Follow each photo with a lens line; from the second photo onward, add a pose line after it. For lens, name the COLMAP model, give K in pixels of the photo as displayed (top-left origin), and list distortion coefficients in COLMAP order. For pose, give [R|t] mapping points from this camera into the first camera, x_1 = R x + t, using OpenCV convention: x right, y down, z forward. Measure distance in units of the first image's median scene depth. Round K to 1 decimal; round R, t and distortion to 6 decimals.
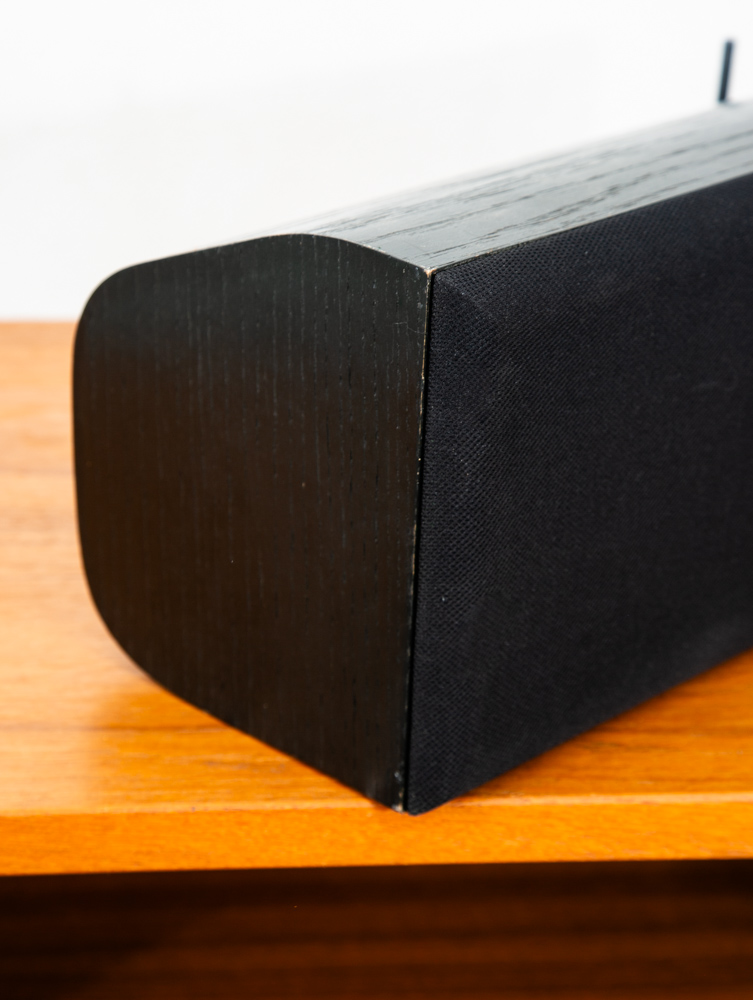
lens RADIAL K [[2390.1, 0, 382.5], [0, 2390.1, 500.7], [0, 0, 1]] dist [0.133193, 0.000000]
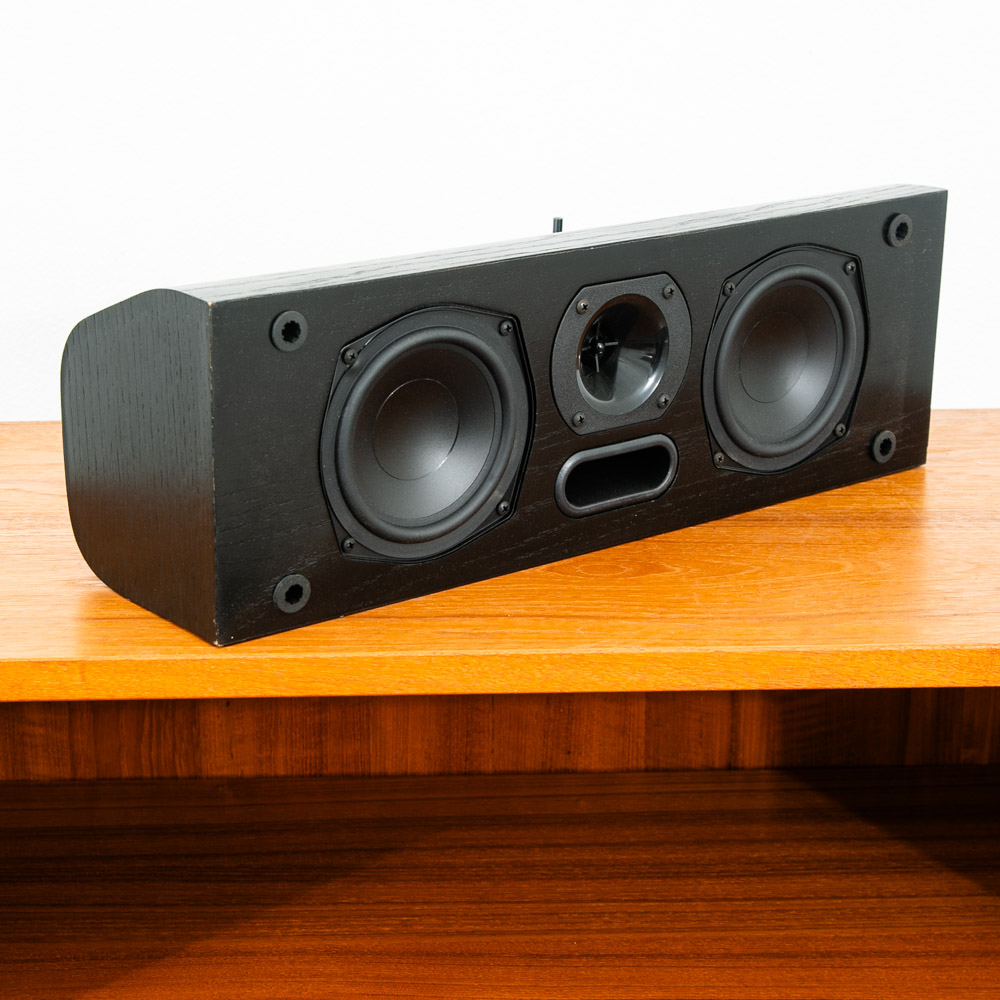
lens RADIAL K [[2087.7, 0, 503.1], [0, 2087.7, 501.7], [0, 0, 1]] dist [-0.039664, 0.000000]
pose [[0.999443, -0.003921, -0.033133, 0.013775], [0.000781, 0.995549, -0.094245, 0.157201], [0.033355, 0.094166, 0.994998, -0.397381]]
